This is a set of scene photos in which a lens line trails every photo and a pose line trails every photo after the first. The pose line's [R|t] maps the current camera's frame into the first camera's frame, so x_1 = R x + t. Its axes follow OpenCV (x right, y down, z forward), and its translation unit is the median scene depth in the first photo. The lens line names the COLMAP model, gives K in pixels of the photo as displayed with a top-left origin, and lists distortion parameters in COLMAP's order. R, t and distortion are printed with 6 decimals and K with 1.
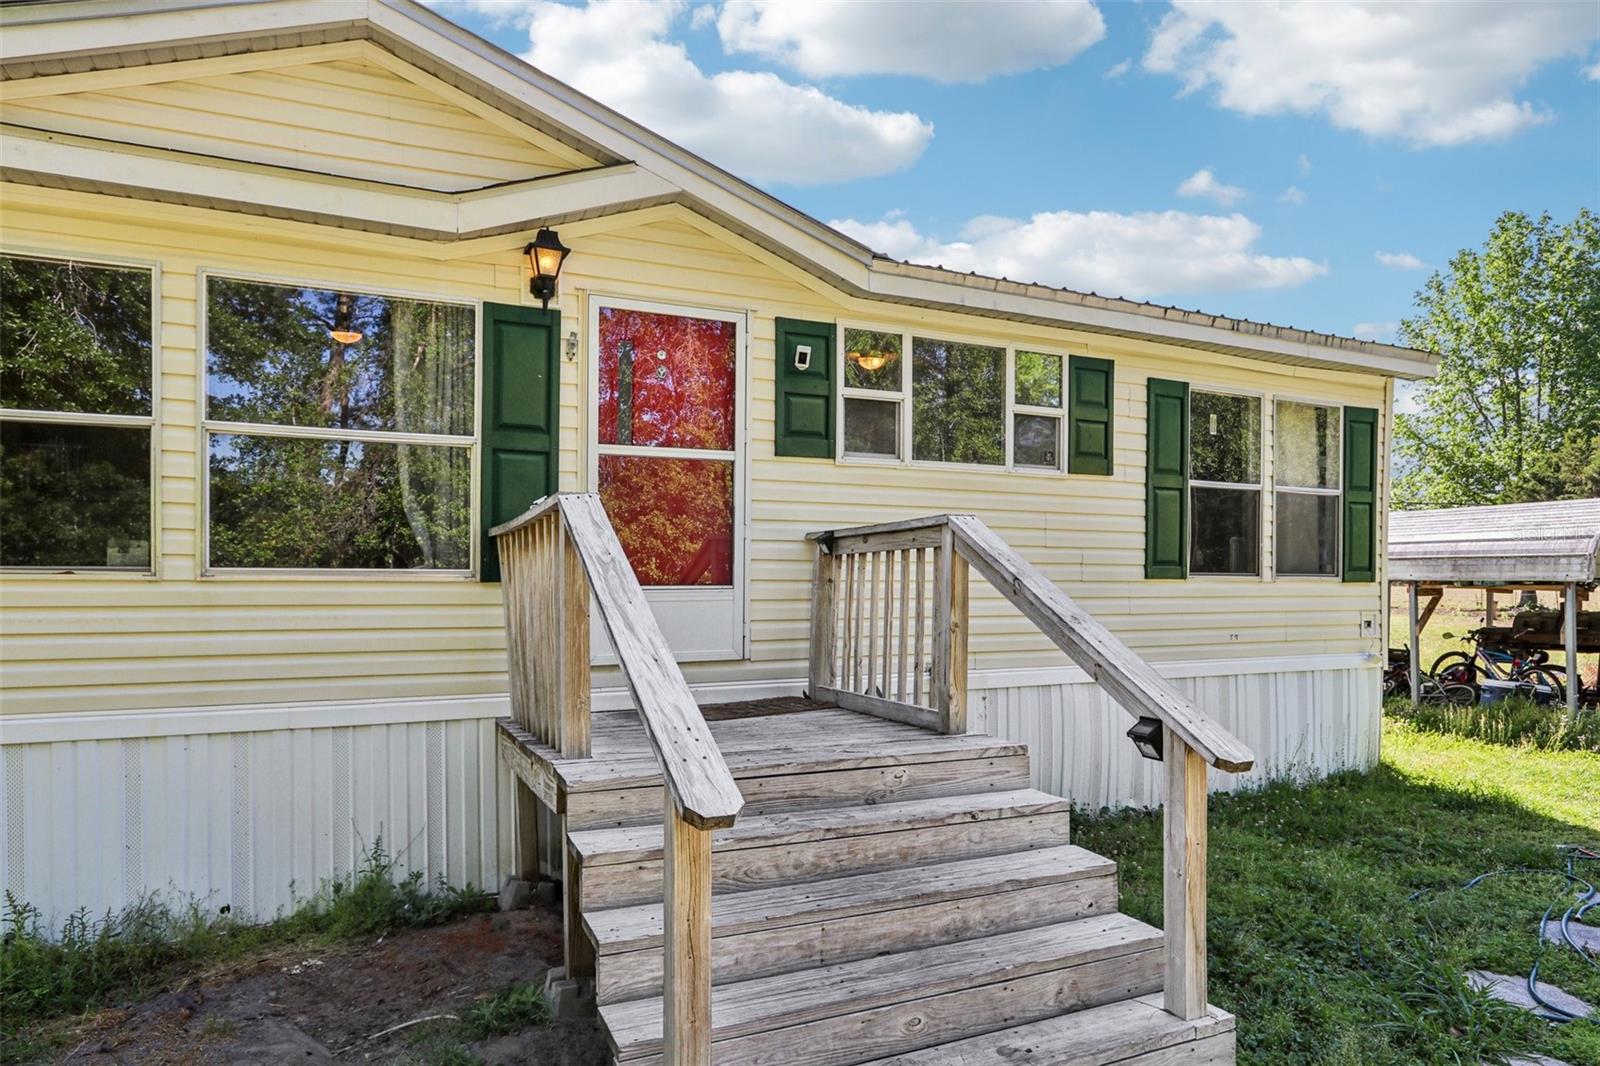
lens RADIAL K [[923.3, 0, 833.9], [0, 923.3, 595.3], [0, 0, 1]] dist [-0.017992, 0.008437]
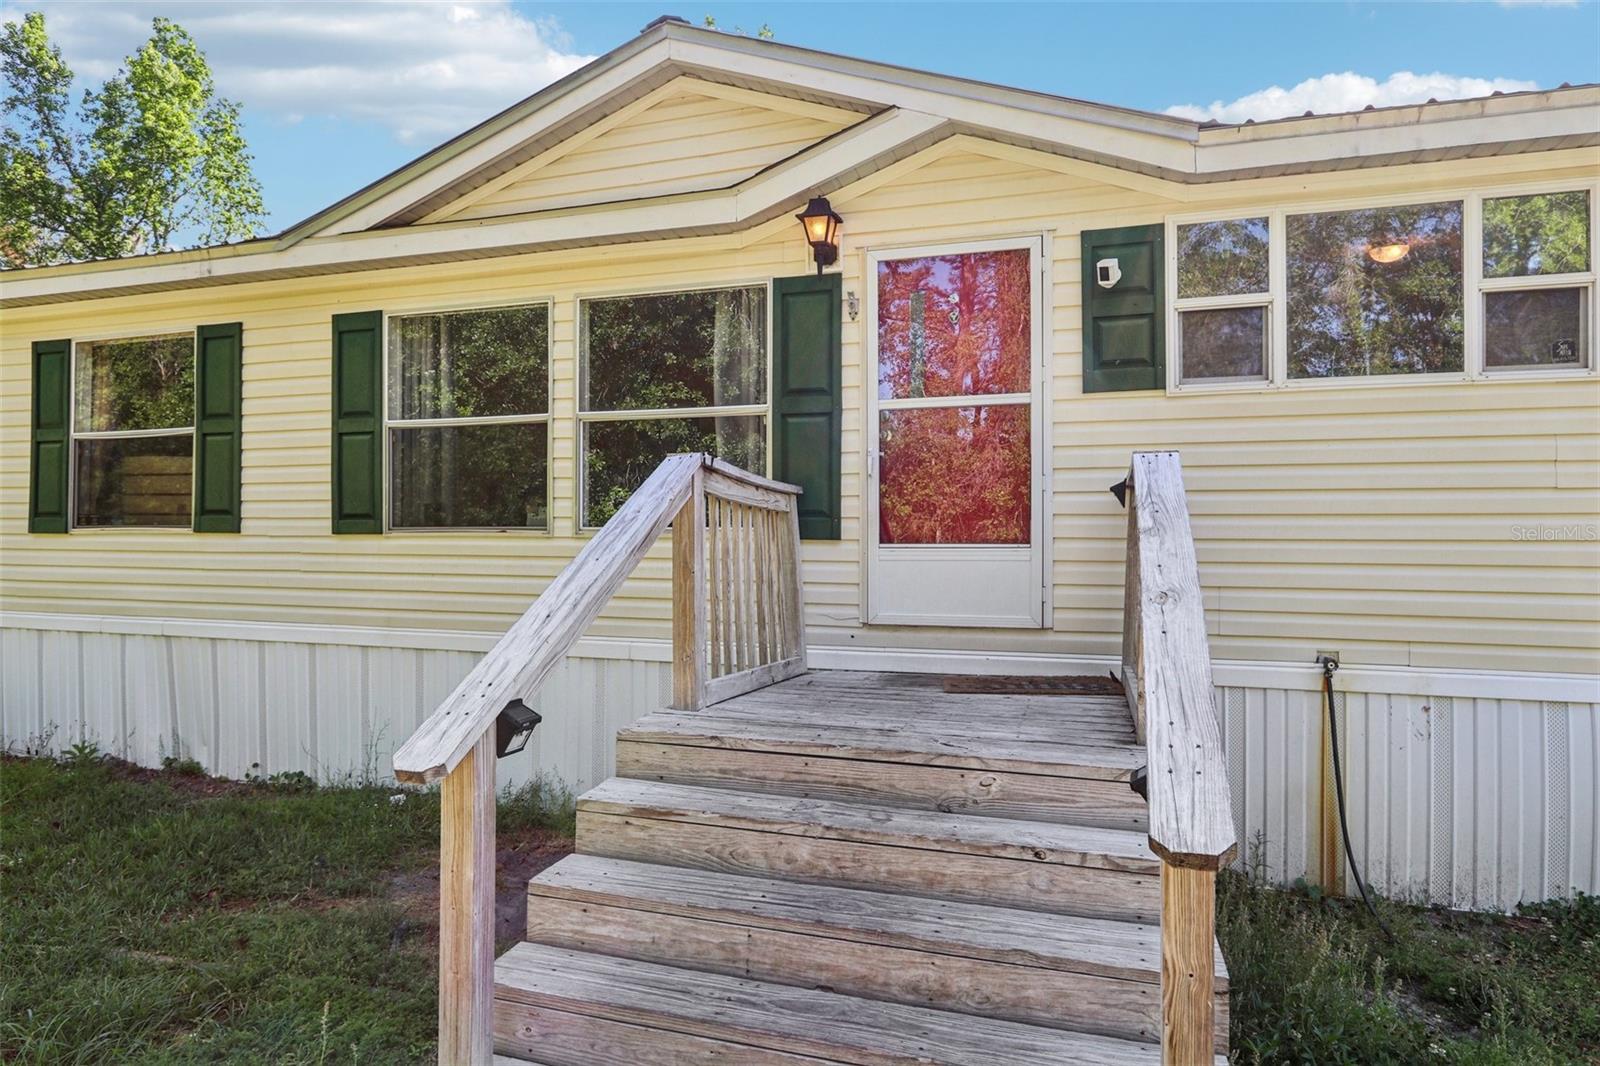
lens RADIAL K [[923.3, 0, 799.0], [0, 923.3, 540.1], [0, 0, 1]] dist [-0.017992, 0.008437]
pose [[0.743467, 0.004858, -0.668755, 0.358948], [-0.013944, 0.999869, -0.008238, -0.004844], [0.668627, 0.015449, 0.743437, 0.220106]]
